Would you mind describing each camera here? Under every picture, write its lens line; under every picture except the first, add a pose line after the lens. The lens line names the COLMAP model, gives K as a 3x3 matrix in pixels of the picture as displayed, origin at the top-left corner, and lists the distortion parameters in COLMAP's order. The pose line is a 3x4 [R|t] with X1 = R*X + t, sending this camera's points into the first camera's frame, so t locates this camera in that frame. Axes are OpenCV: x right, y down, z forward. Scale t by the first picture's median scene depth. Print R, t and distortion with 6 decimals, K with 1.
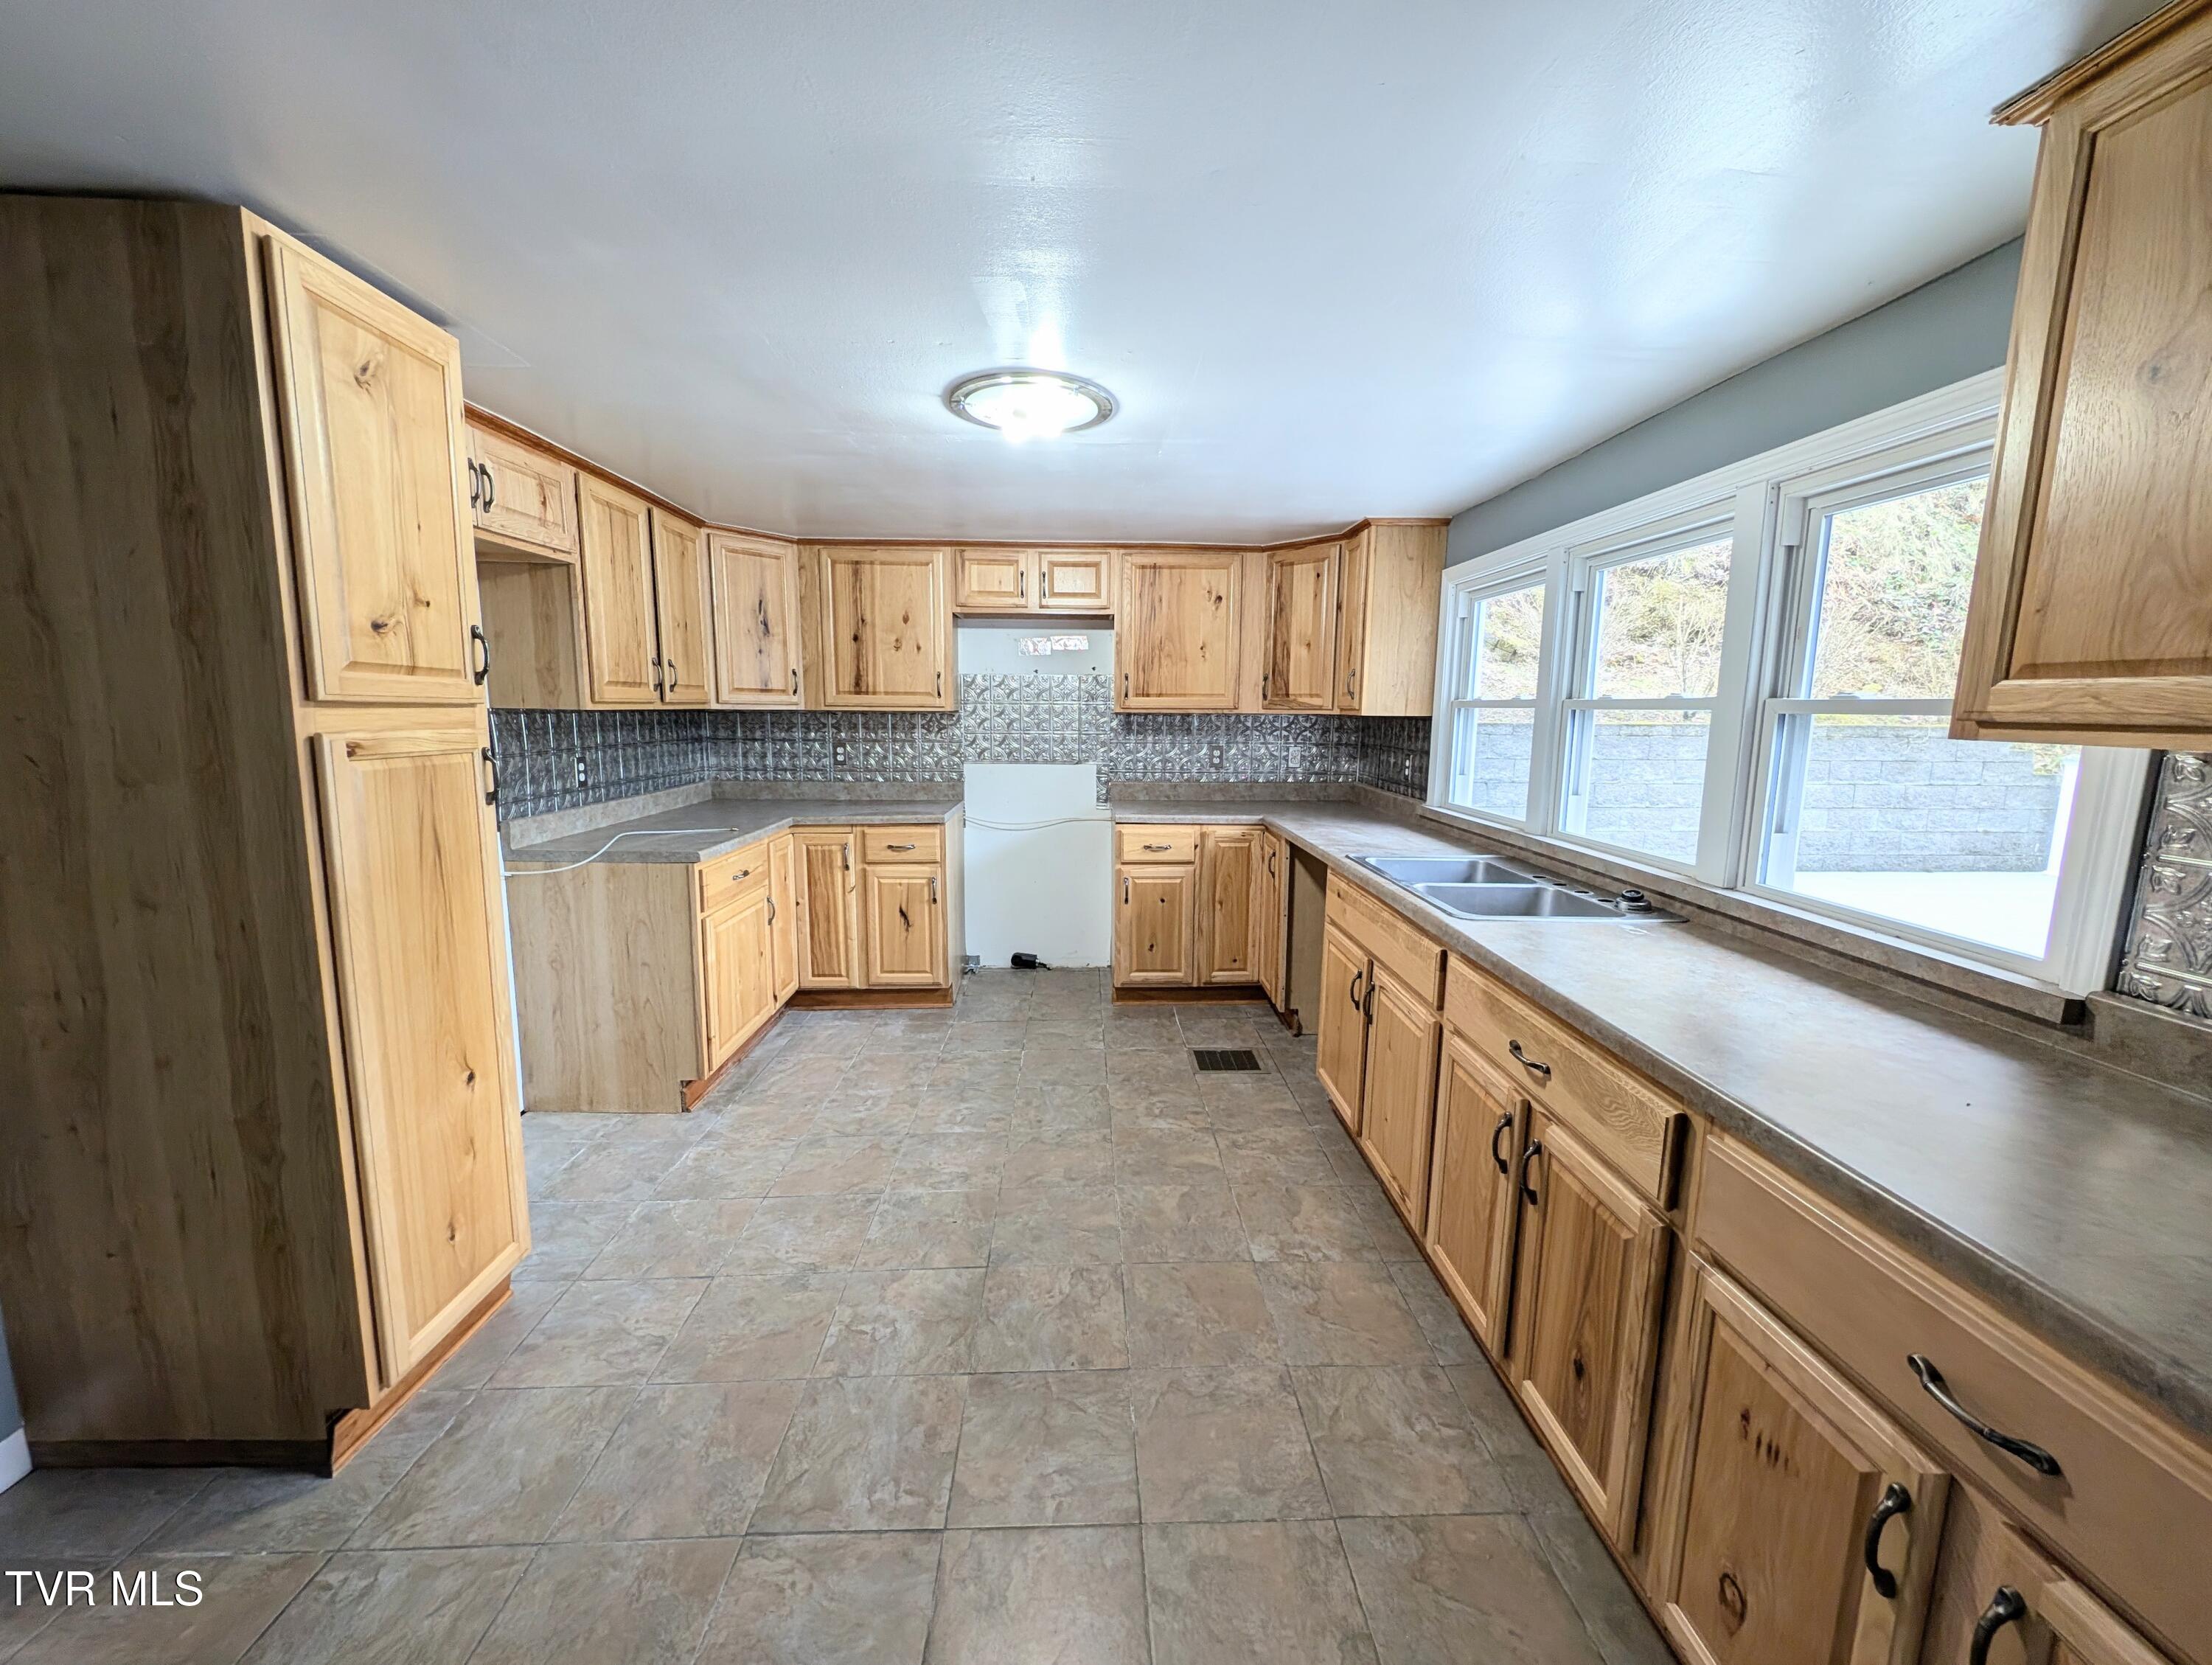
lens RADIAL K [[840.0, 0, 1097.6], [0, 840.0, 817.8], [0, 0, 1]] dist [0.007272, -0.003941]
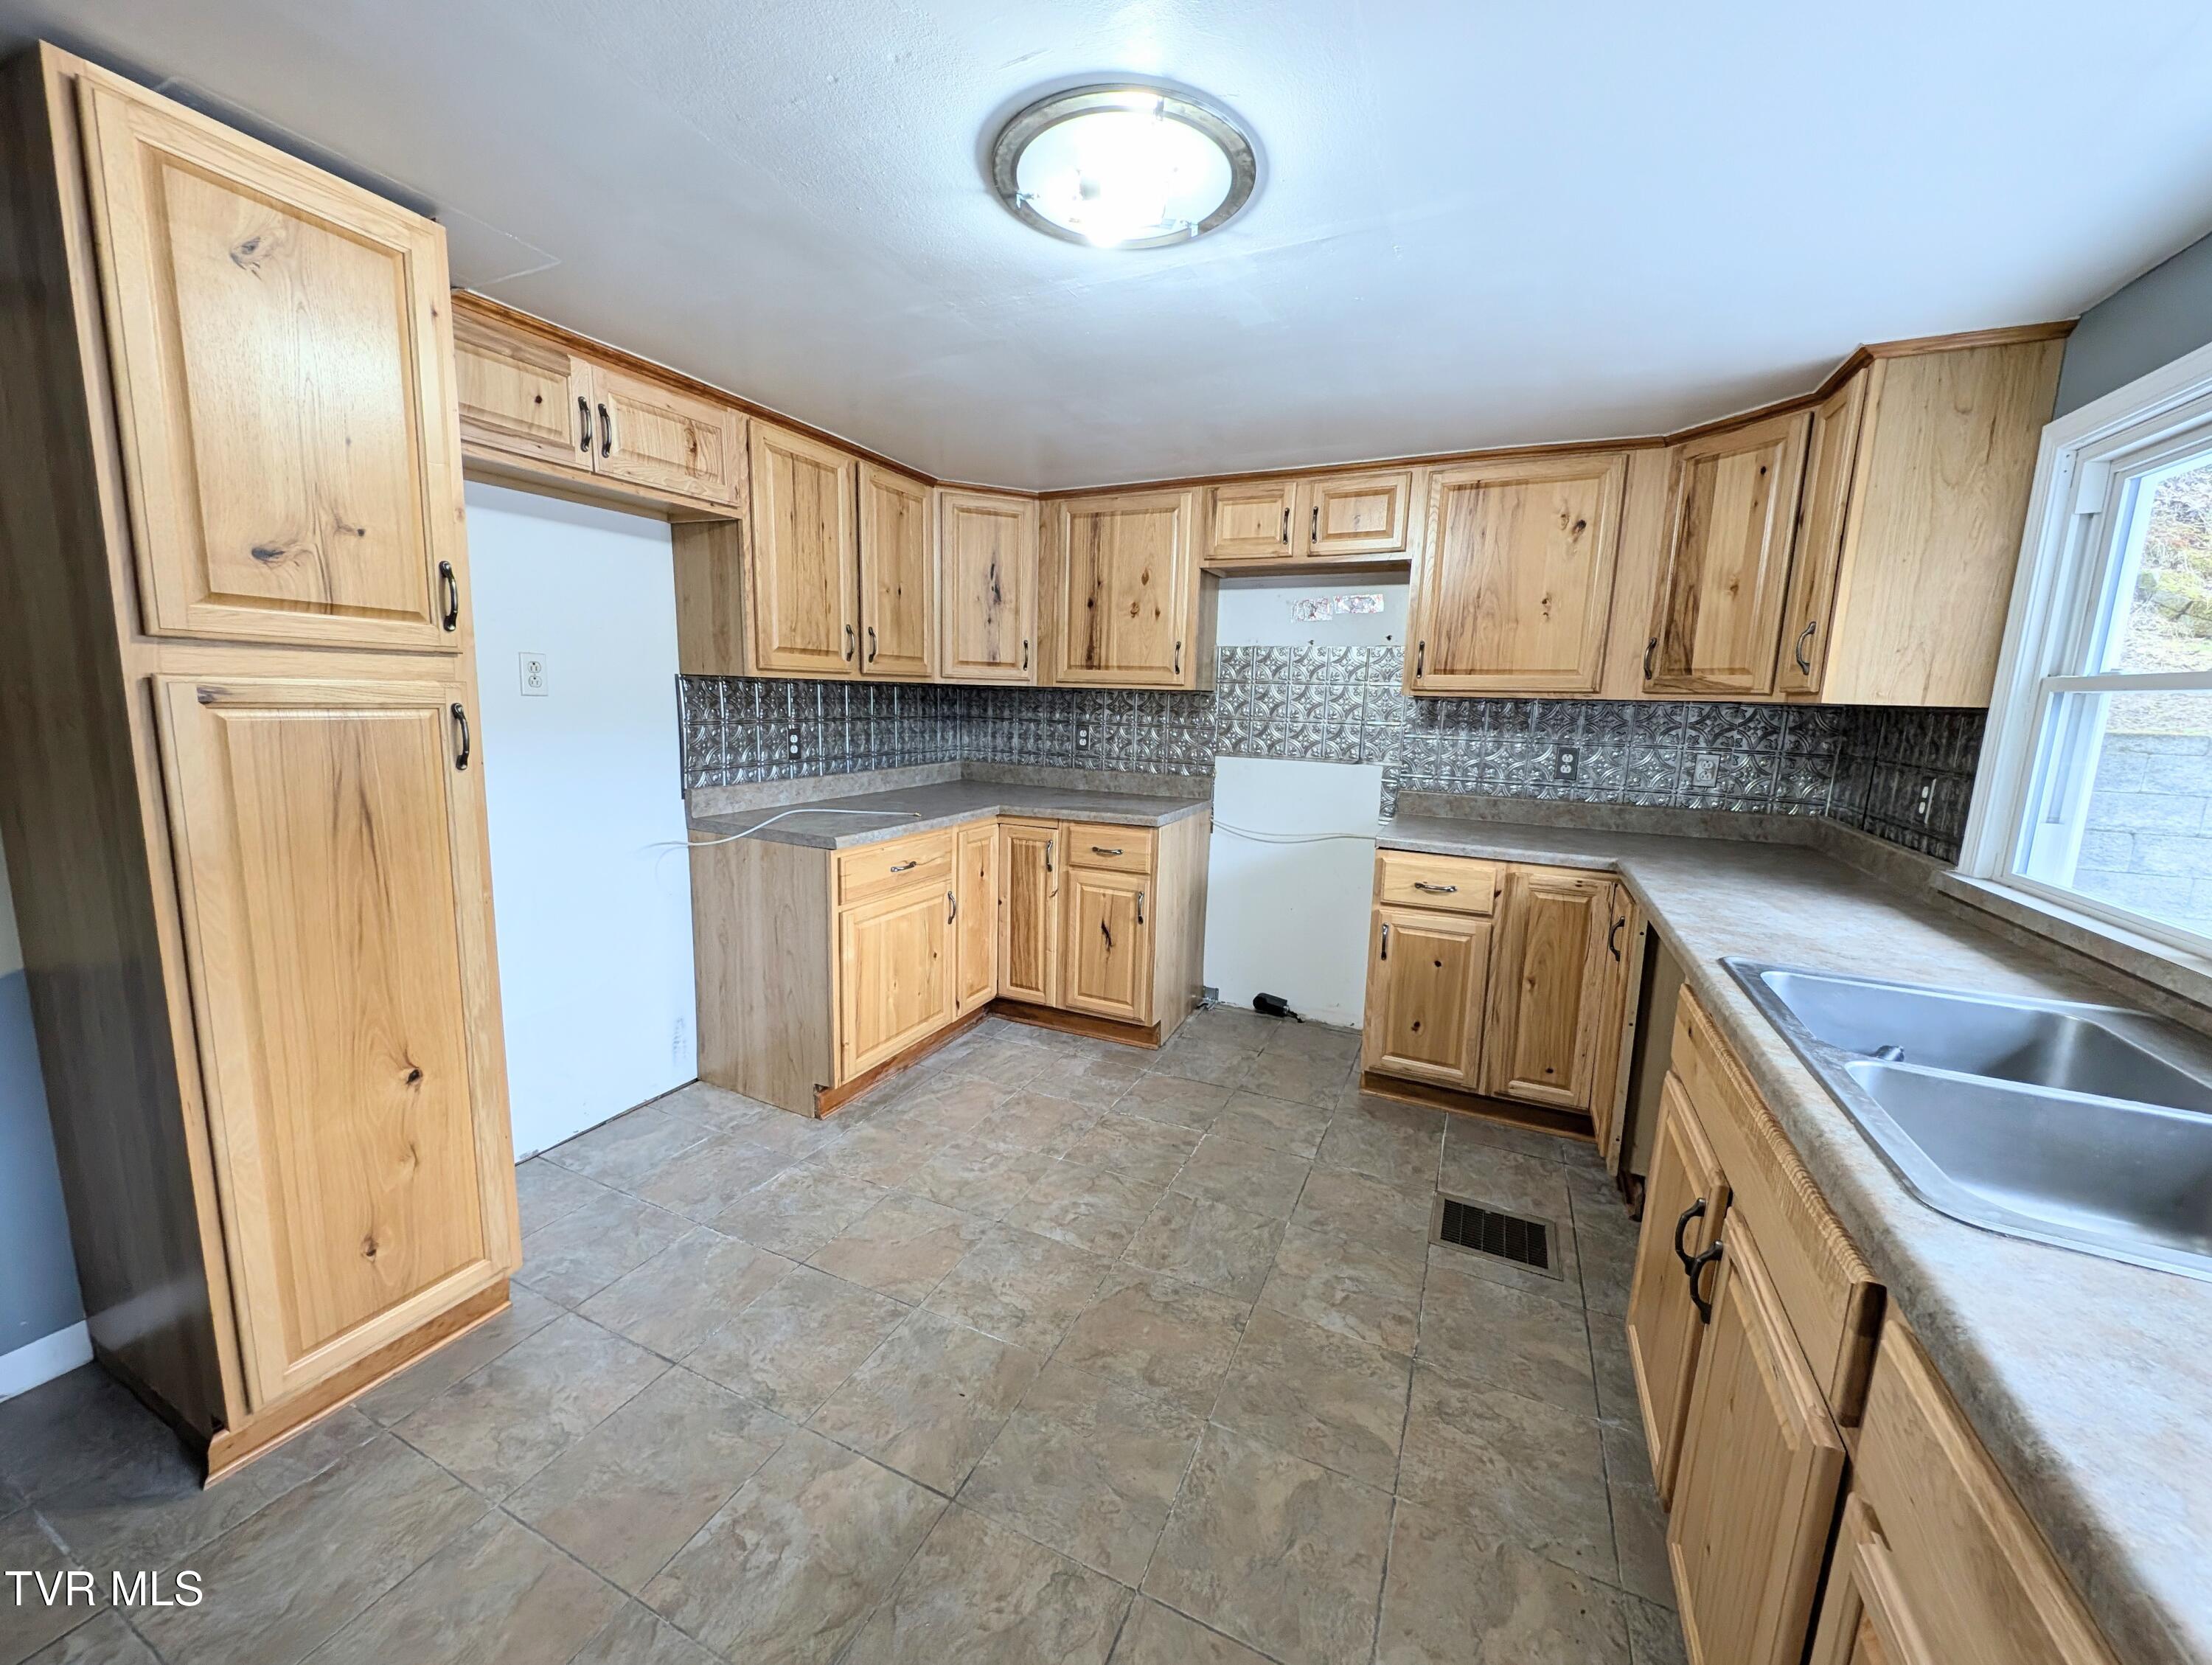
lens RADIAL K [[840.0, 0, 1091.1], [0, 840.0, 820.5], [0, 0, 1]] dist [0.007272, -0.003941]
pose [[0.891482, 0.083604, -0.445275, 0.139262], [-0.078281, 0.996469, 0.030369, -0.022215], [0.446242, 0.007784, 0.894879, 0.279535]]
